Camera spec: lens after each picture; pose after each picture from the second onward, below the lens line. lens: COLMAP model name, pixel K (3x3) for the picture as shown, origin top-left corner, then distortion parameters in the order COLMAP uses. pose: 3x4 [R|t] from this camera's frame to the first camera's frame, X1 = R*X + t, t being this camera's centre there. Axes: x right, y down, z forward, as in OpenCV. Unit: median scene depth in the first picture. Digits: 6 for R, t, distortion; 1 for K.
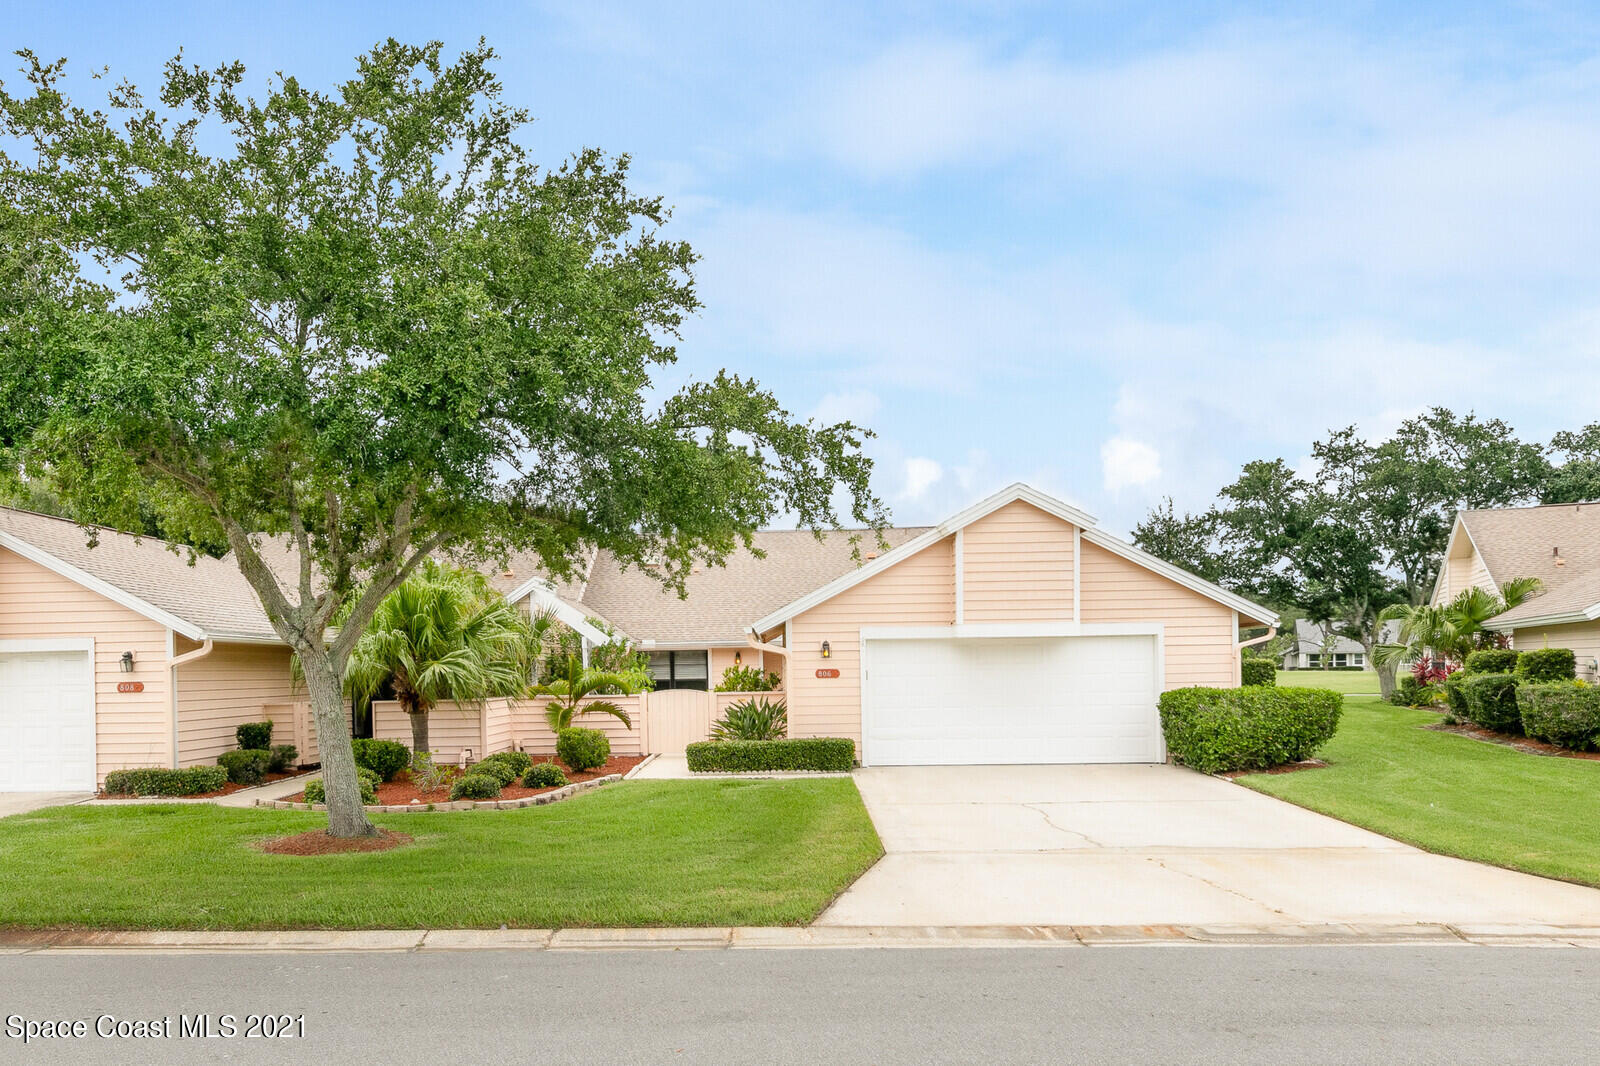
lens RADIAL K [[1129.5, 0, 755.2], [0, 1129.5, 673.8], [0, 0, 1]] dist [-0.012467, -0.003873]
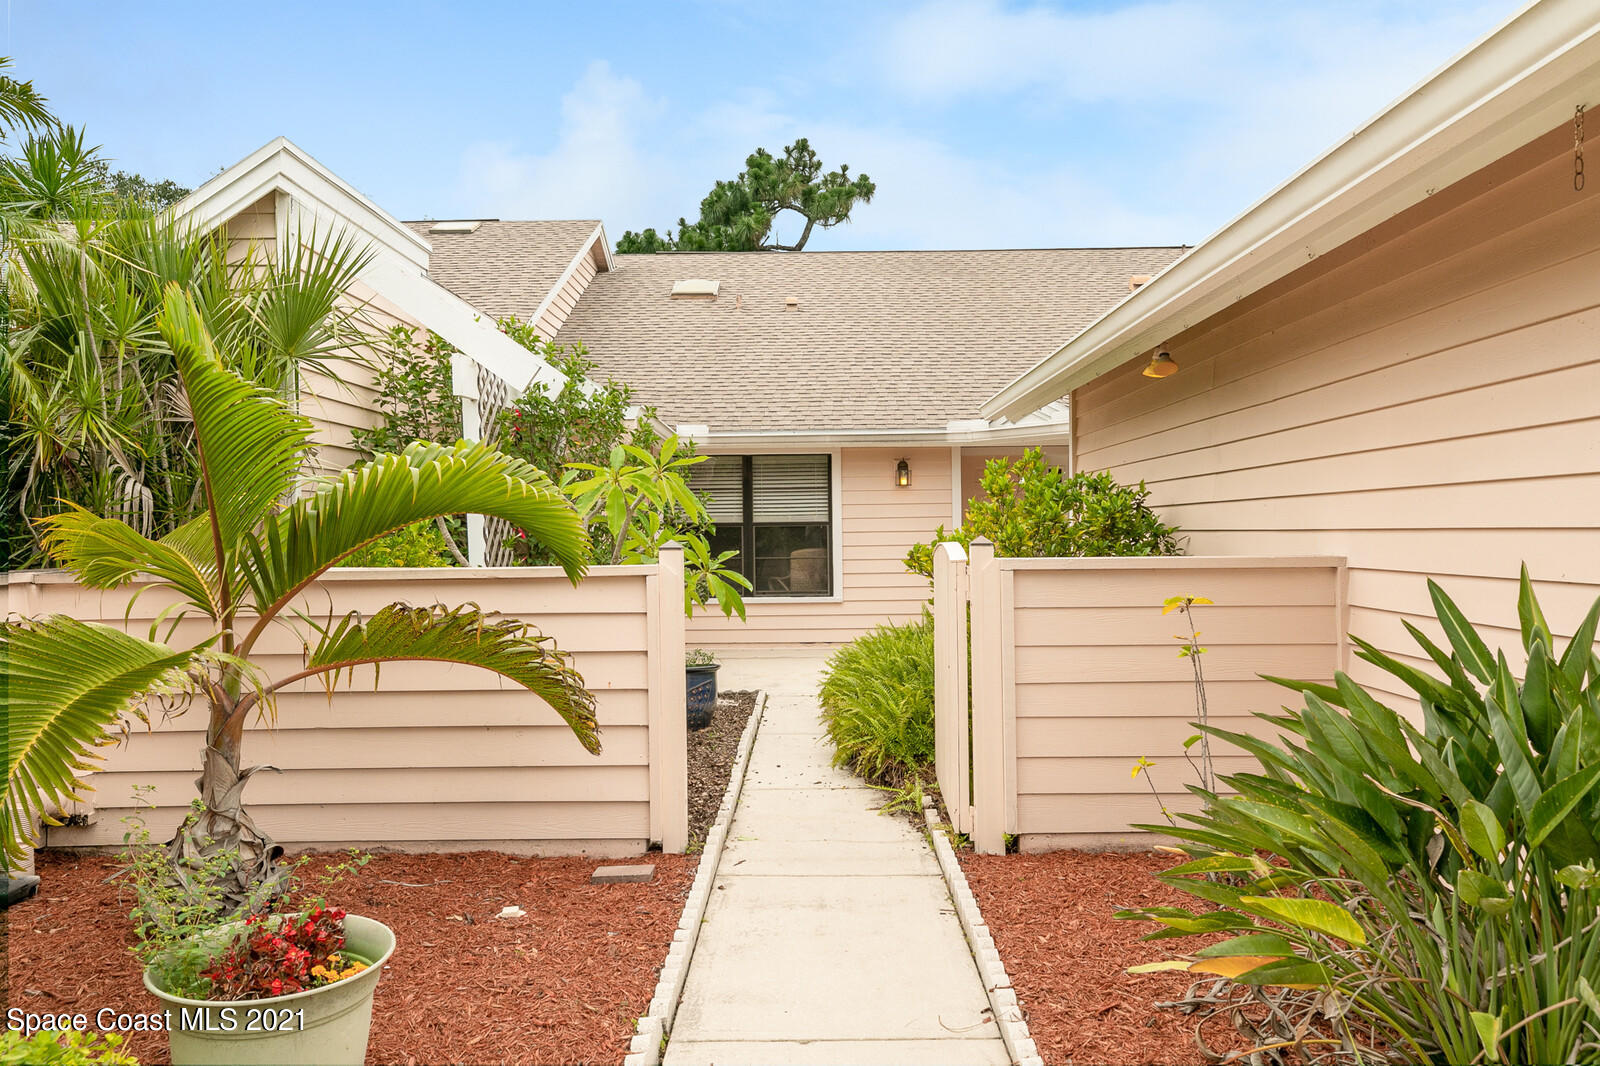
lens RADIAL K [[1151.6, 0, 801.0], [0, 1151.6, 533.6], [0, 0, 1]] dist [0.029126, 0.004733]
pose [[0.999965, 0.008266, 0.000919, -0.088205], [-0.008266, 0.999966, -0.000239, 0.014814], [-0.000921, 0.000231, 1.000000, 0.934651]]
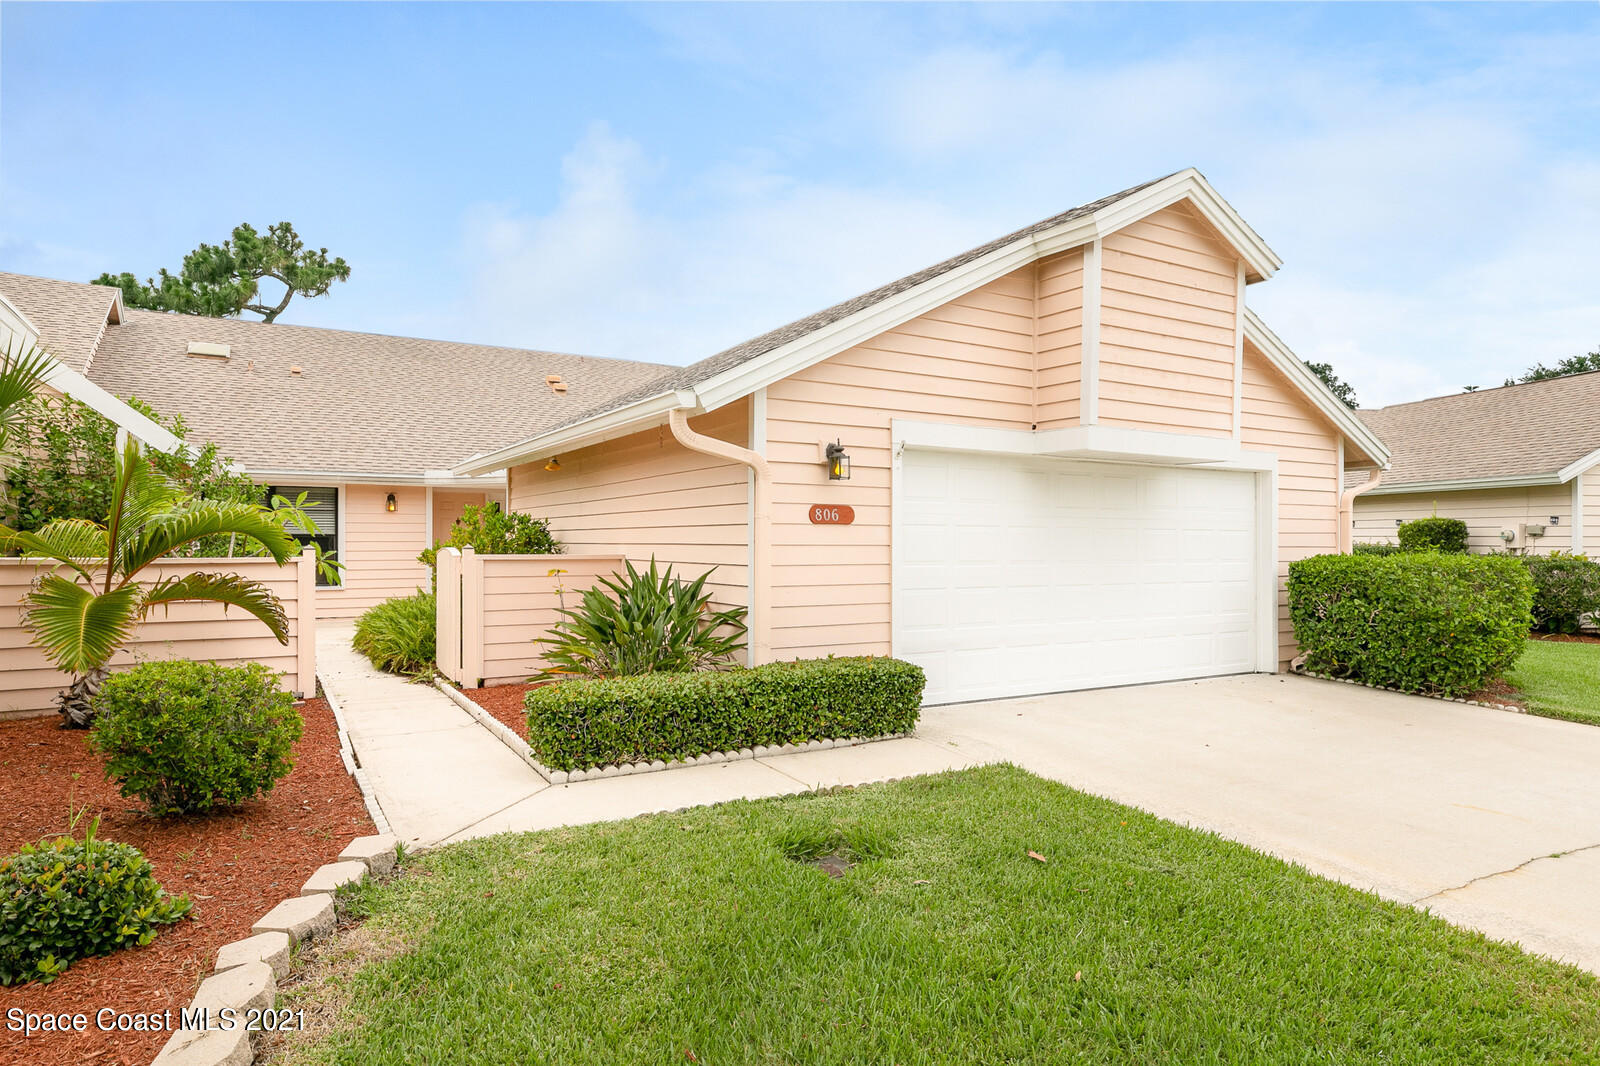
lens RADIAL K [[928.1, 0, 799.2], [0, 928.1, 520.6], [0, 0, 1]] dist [0.002305, 0.006532]
pose [[0.856261, 0.031342, 0.515591, -0.146110], [-0.016832, 0.999320, -0.032793, 0.015372], [-0.516268, 0.019401, 0.856207, 0.710406]]
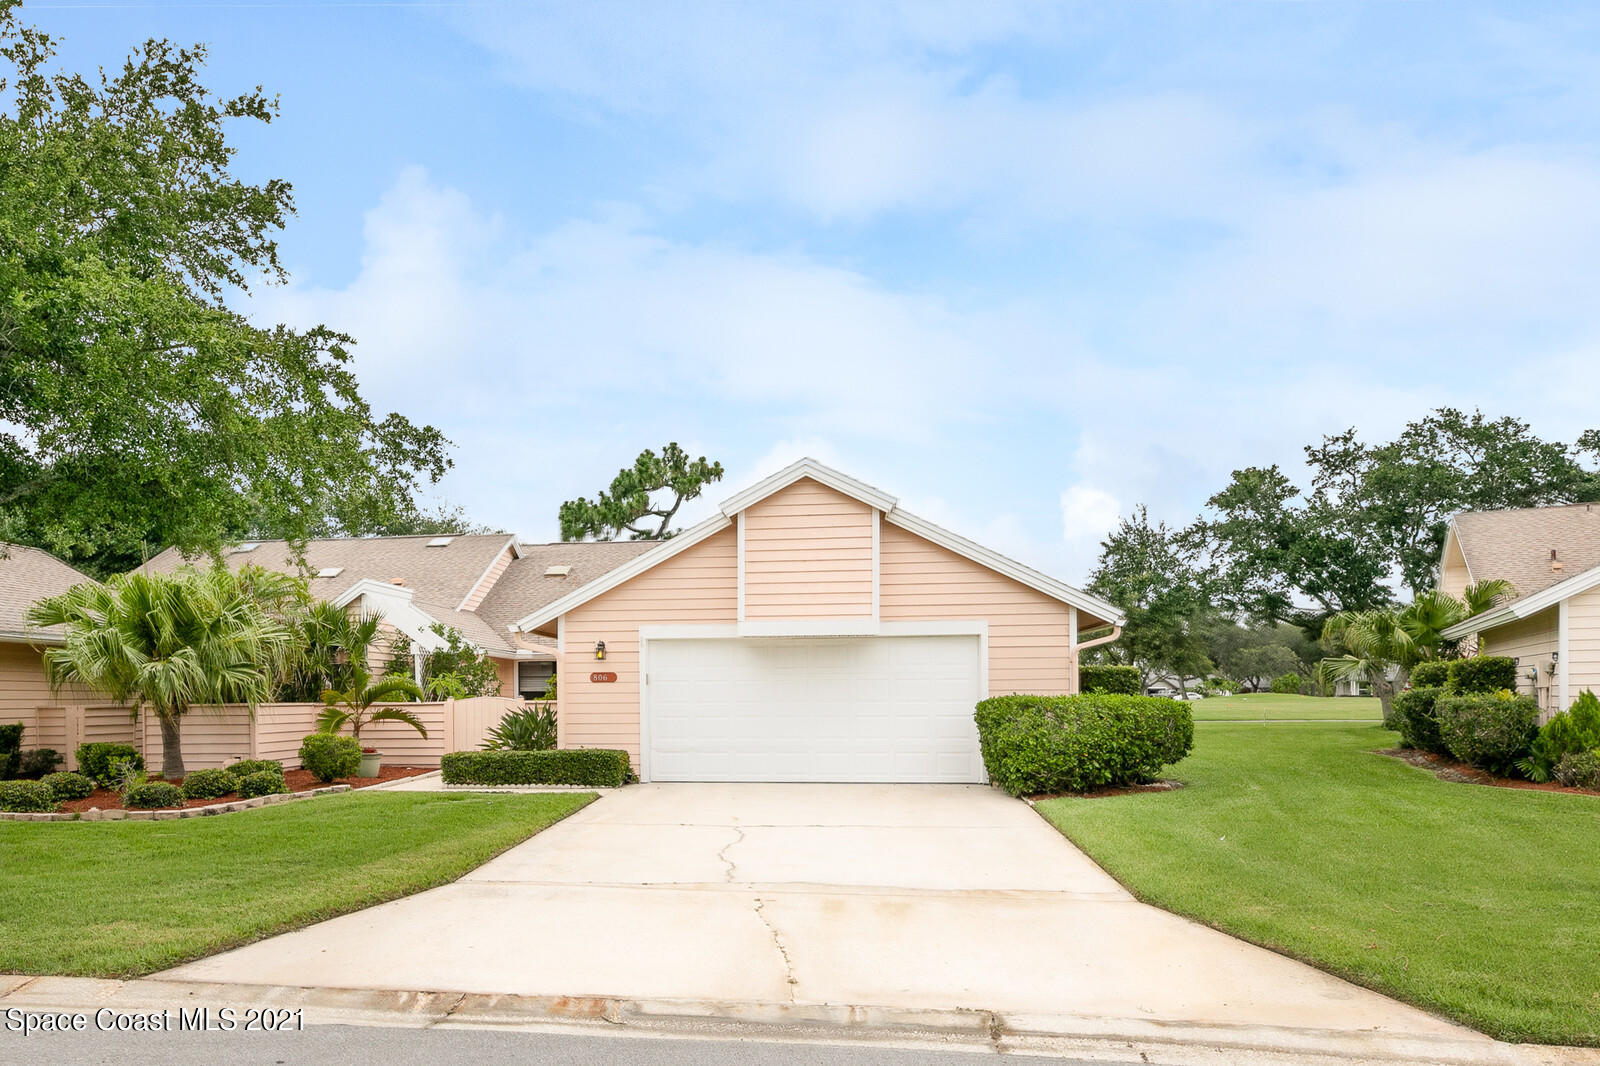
lens RADIAL K [[1093.1, 0, 699.7], [0, 1093.1, 691.5], [0, 0, 1]] dist [-0.023765, 0.004961]
pose [[0.994651, 0.007636, -0.103006, 0.237129], [-0.008335, 0.999945, -0.006363, 0.016371], [0.102952, 0.007187, 0.994660, 0.153310]]
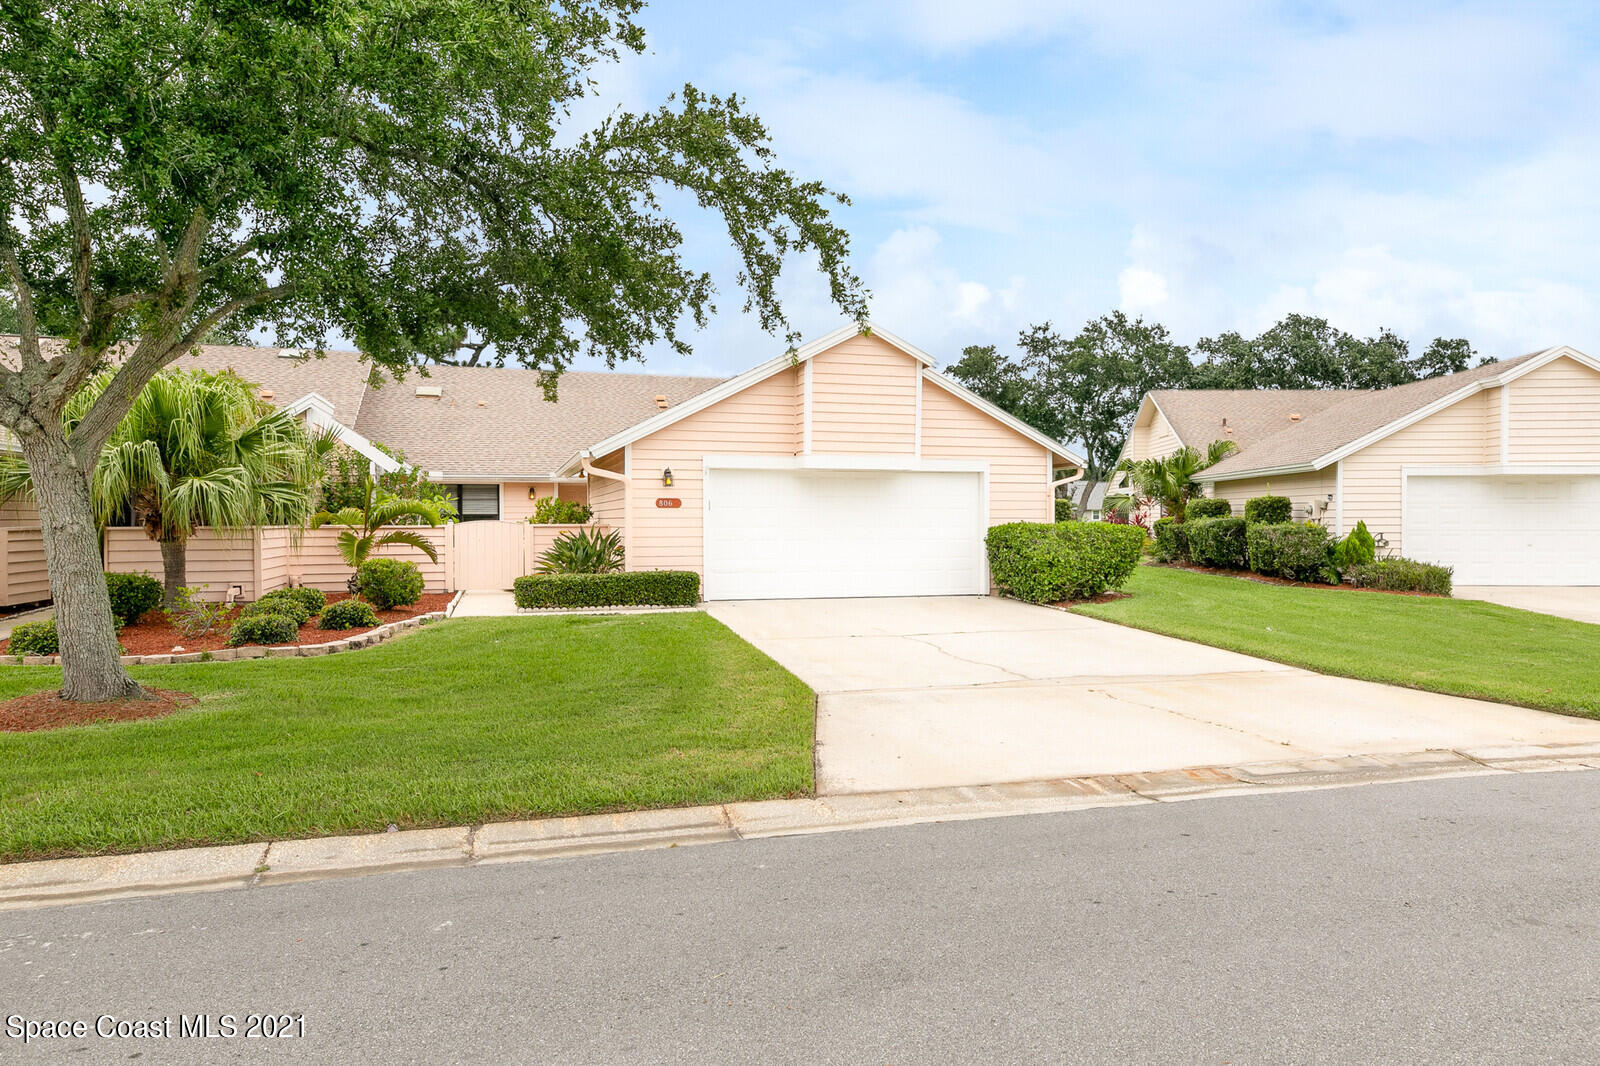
lens RADIAL K [[1008.6, 0, 817.5], [0, 1008.6, 522.5], [0, 0, 1]] dist [-0.001620, 0.004417]
pose [[0.950933, 0.014019, 0.309080, -0.081491], [-0.013570, 0.999901, -0.003603, 0.018052], [-0.309100, -0.000768, 0.951029, 0.162250]]
